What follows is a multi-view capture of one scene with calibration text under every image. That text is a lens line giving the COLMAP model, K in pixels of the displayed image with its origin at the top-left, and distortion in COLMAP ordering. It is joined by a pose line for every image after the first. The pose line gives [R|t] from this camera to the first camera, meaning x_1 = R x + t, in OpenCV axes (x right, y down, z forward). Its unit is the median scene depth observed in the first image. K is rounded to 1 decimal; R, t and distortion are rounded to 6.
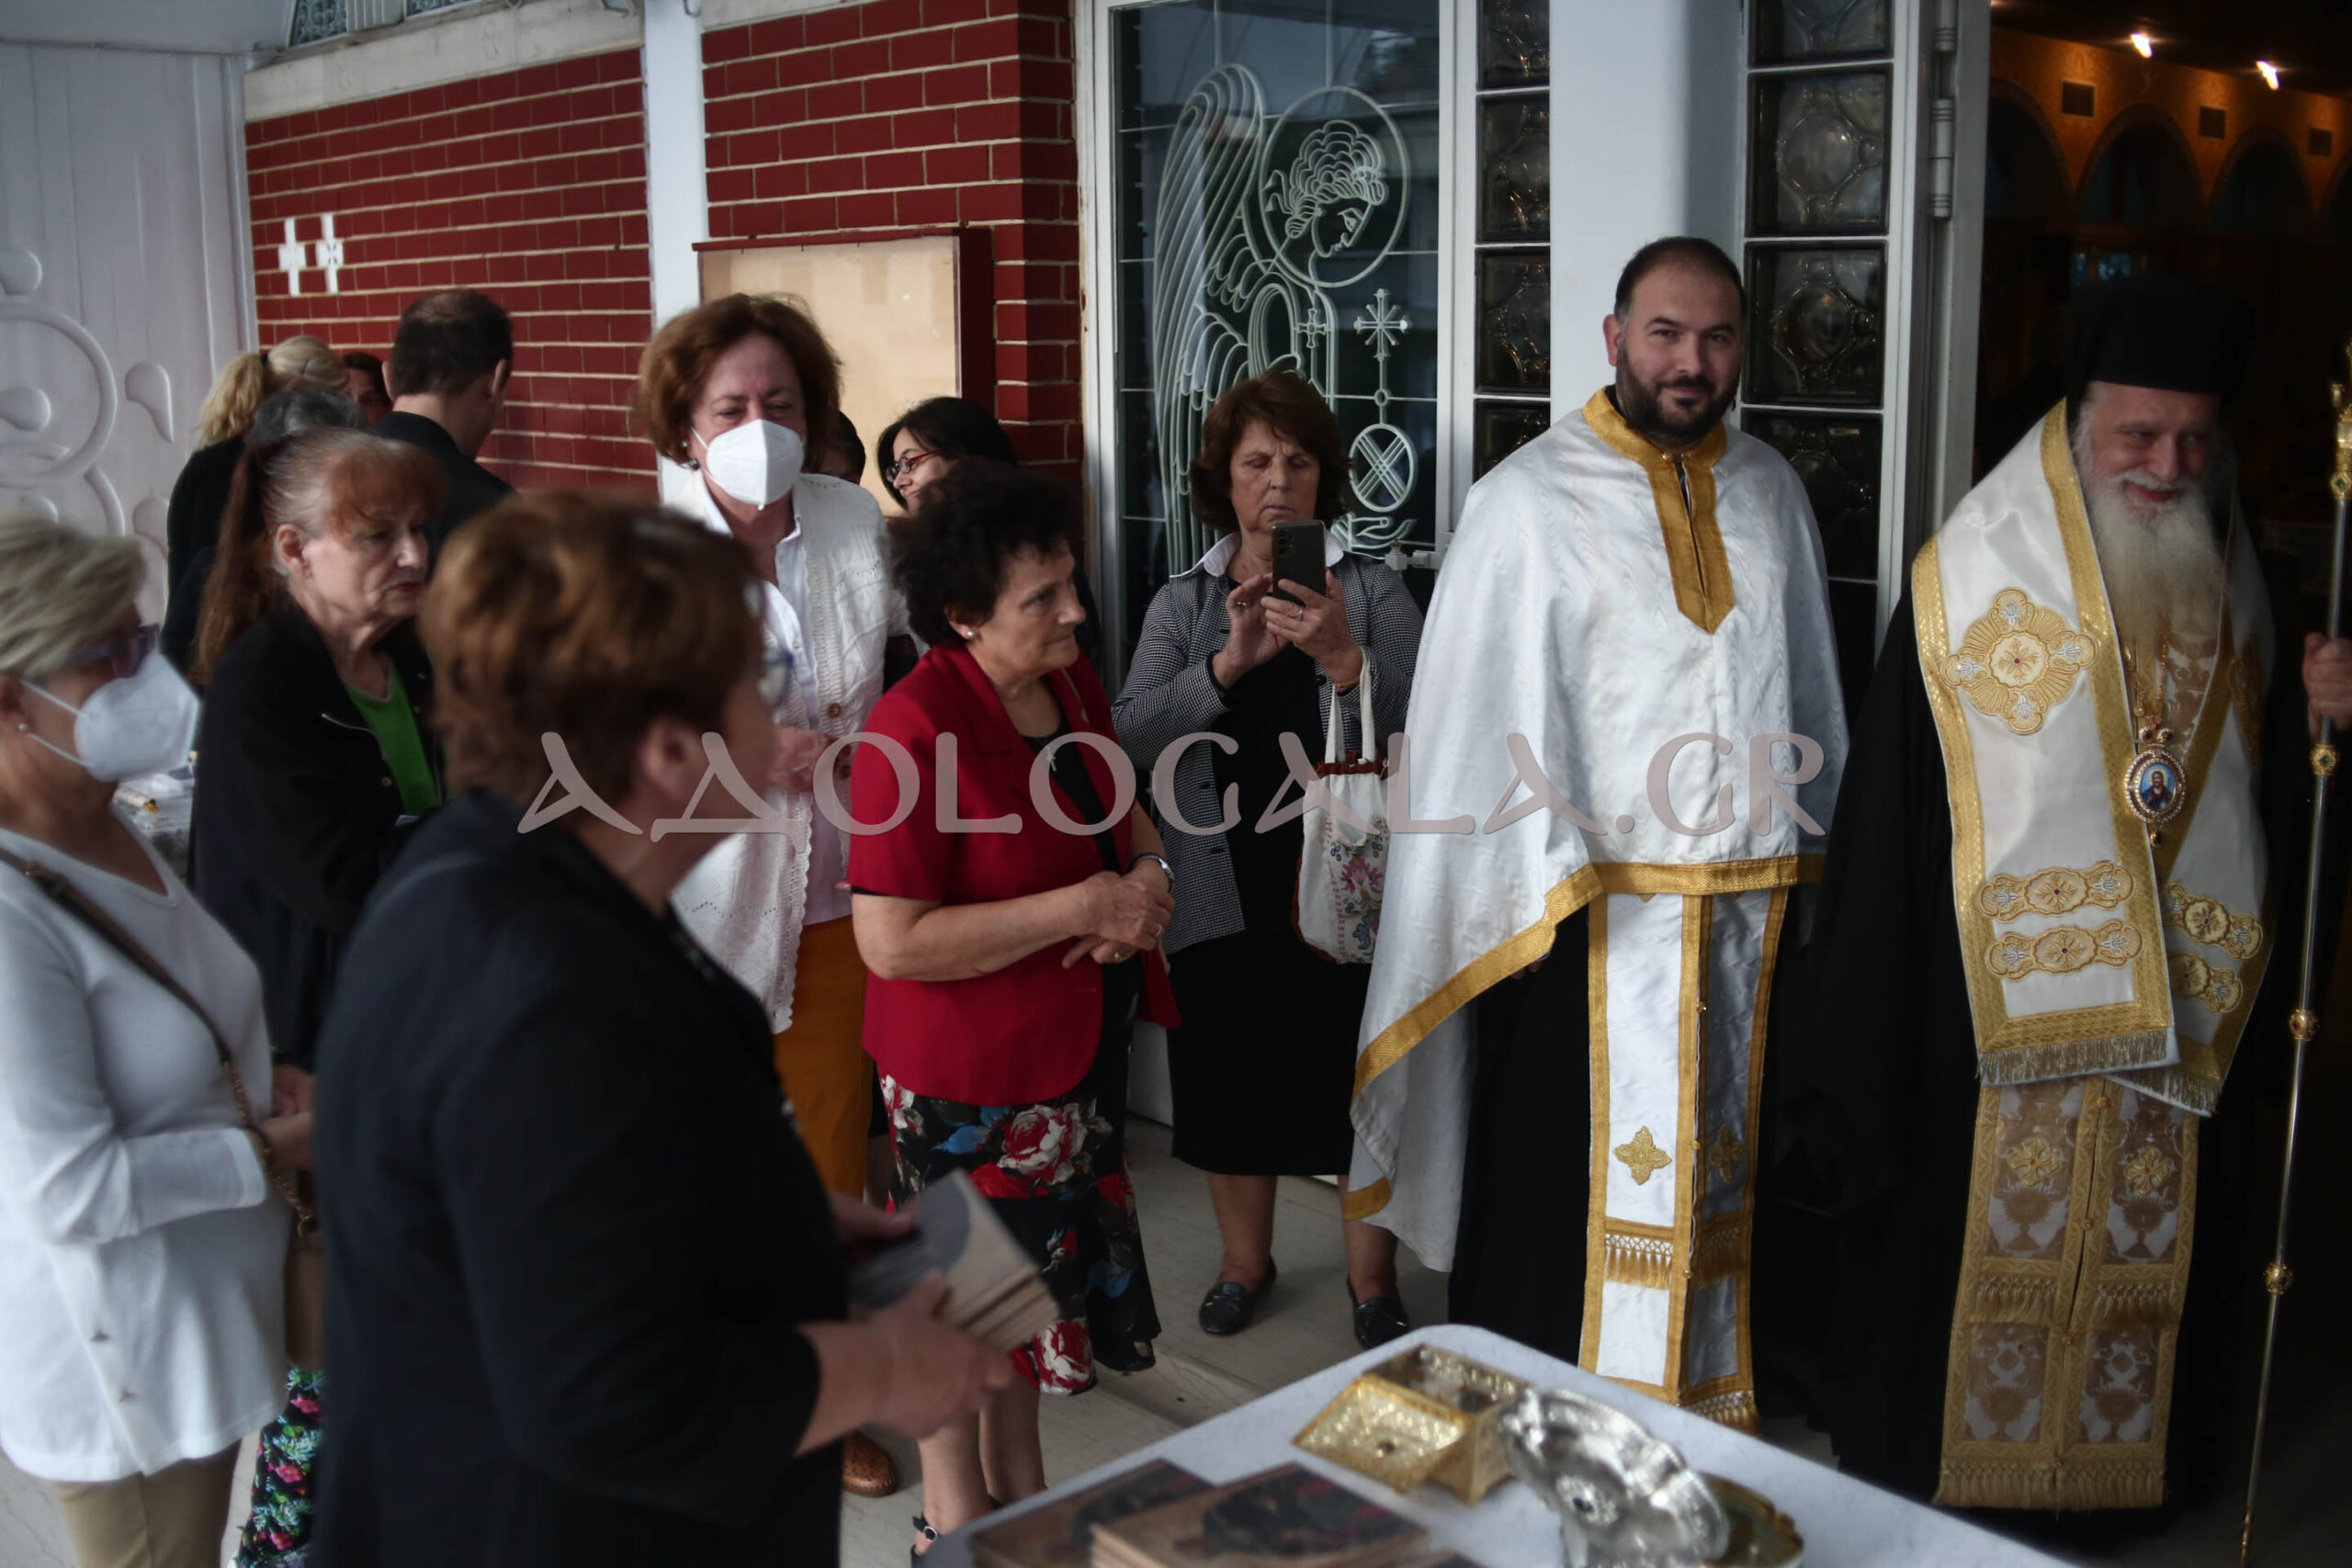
lens RADIAL K [[2309.4, 0, 1176.0], [0, 2309.4, 784.0], [0, 0, 1]] dist [-0.156958, 0.103796]
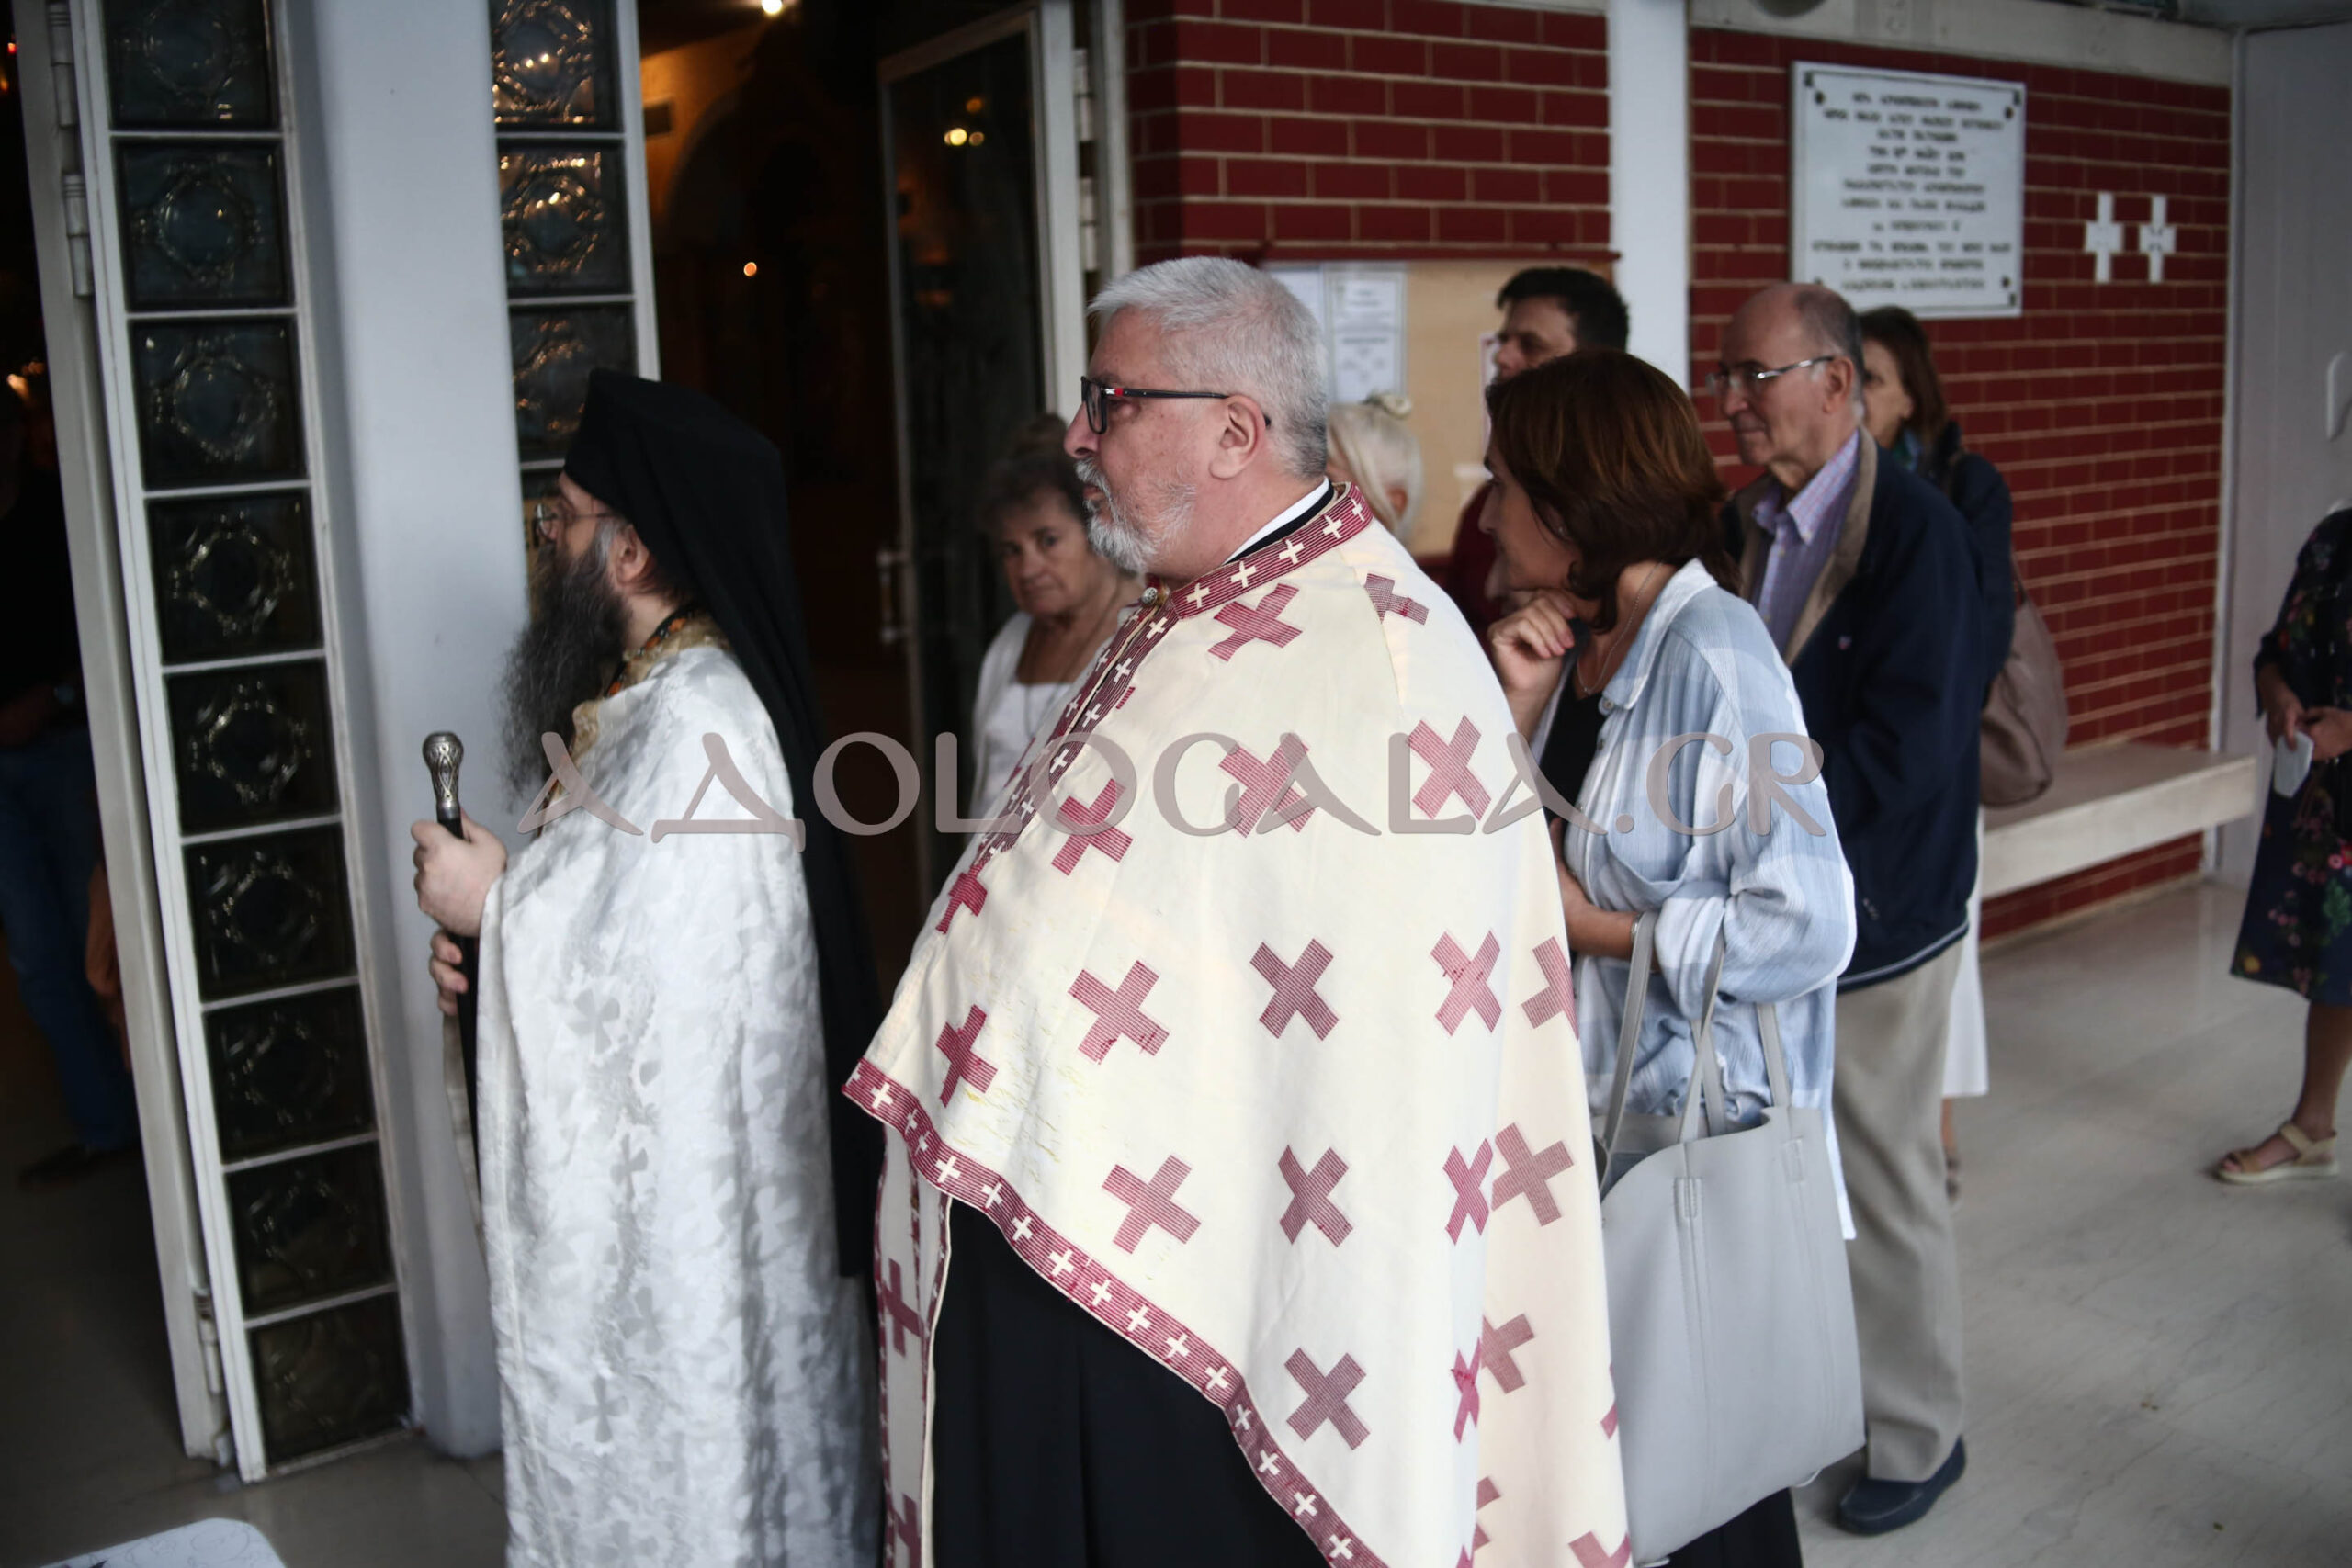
lens RADIAL K [[2309.4, 0, 1176.0], [0, 2309.4, 784.0], [0, 0, 1]] dist [-0.156958, 0.103796]
pose [[0.079013, -0.176543, 0.981116, -1.313402], [0.242343, 0.958070, 0.152879, -0.250980], [-0.966968, 0.225688, 0.118484, 1.290324]]
